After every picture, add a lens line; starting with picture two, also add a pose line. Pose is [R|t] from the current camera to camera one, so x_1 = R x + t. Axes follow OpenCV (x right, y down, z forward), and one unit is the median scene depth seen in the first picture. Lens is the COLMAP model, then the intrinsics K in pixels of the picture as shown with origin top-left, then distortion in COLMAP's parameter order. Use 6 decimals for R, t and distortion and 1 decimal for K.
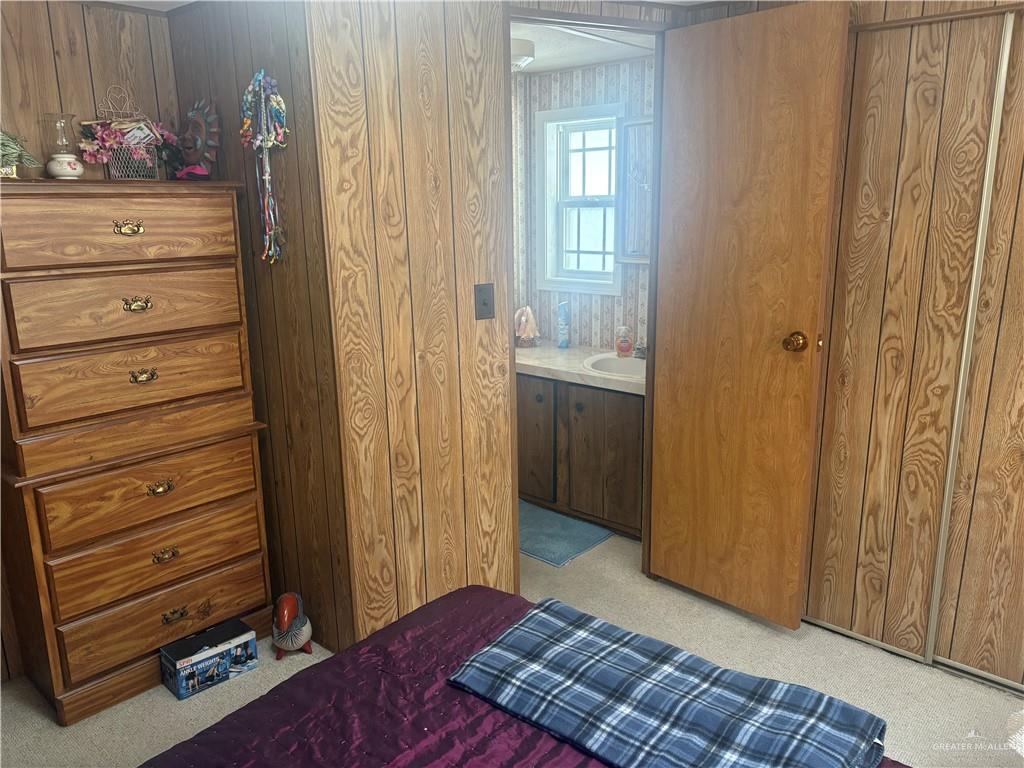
lens RADIAL K [[774.9, 0, 509.7], [0, 774.9, 390.6], [0, 0, 1]] dist [0.047139, -0.036754]
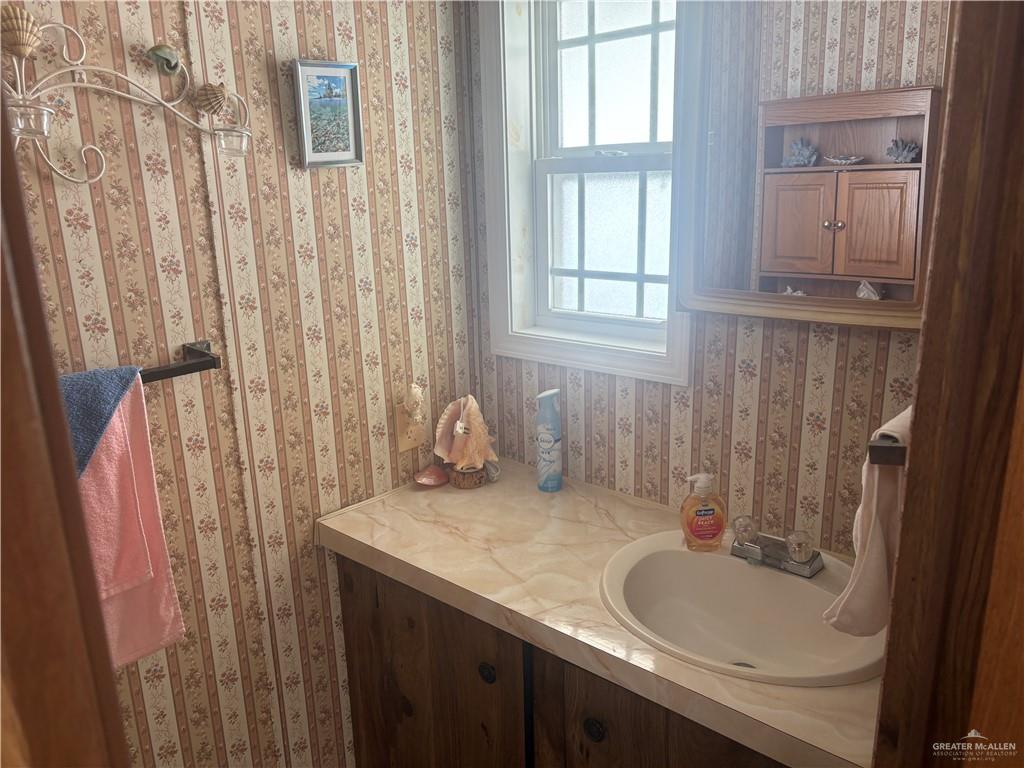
lens RADIAL K [[774.9, 0, 514.9], [0, 774.9, 380.5], [0, 0, 1]] dist [0.047139, -0.036754]
pose [[0.999840, -0.013672, 0.011566, 0.044640], [0.013471, 0.999760, 0.017275, -0.126871], [-0.011800, -0.017116, 0.999784, 0.560357]]
